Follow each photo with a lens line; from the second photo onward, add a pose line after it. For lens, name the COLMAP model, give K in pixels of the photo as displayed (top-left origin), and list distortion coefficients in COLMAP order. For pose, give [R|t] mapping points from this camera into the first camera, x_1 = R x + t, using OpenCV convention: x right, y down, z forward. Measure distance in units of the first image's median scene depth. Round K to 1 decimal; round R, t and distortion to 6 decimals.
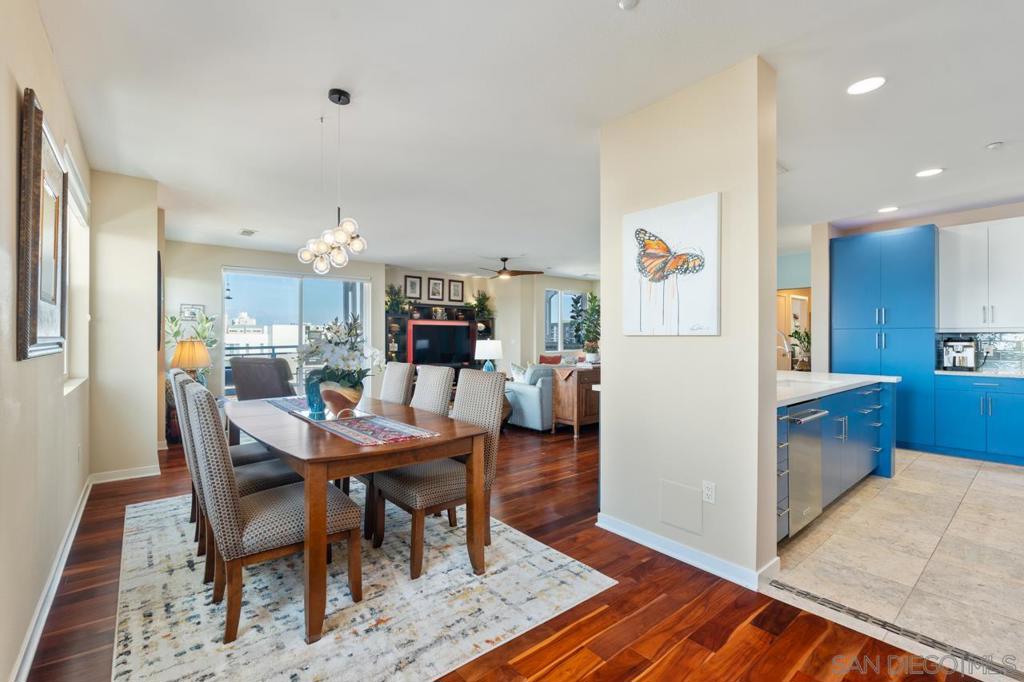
lens RADIAL K [[454.9, 0, 512.0], [0, 454.9, 341.0], [0, 0, 1]] dist [-0.000424, -0.000041]
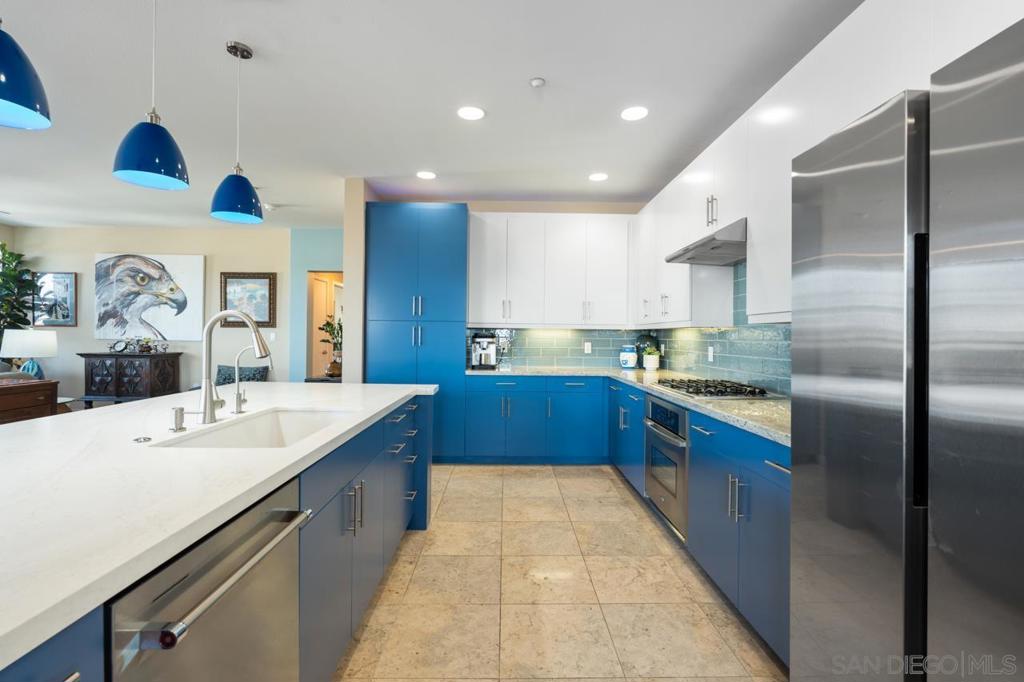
lens RADIAL K [[457.1, 0, 510.4], [0, 457.1, 333.5], [0, 0, 1]] dist [-0.000716, -0.000014]
pose [[0.633804, 0.011129, 0.773413, 0.204889], [-0.008979, 0.999935, -0.007031, -0.000663], [-0.773441, -0.002489, 0.633863, 0.253808]]
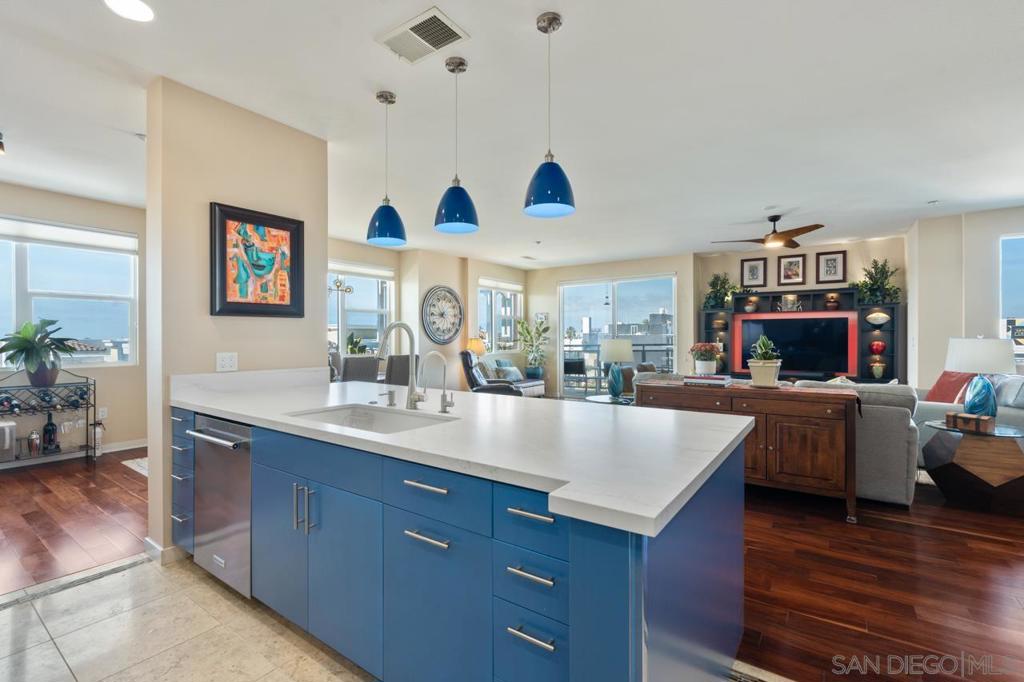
lens RADIAL K [[454.9, 0, 512.0], [0, 454.9, 341.0], [0, 0, 1]] dist [-0.000424, -0.000041]
pose [[0.262122, 0.005064, -0.965021, 0.592565], [-0.002904, 0.999986, 0.004459, -0.000853], [0.965030, 0.001634, 0.262133, 0.508773]]
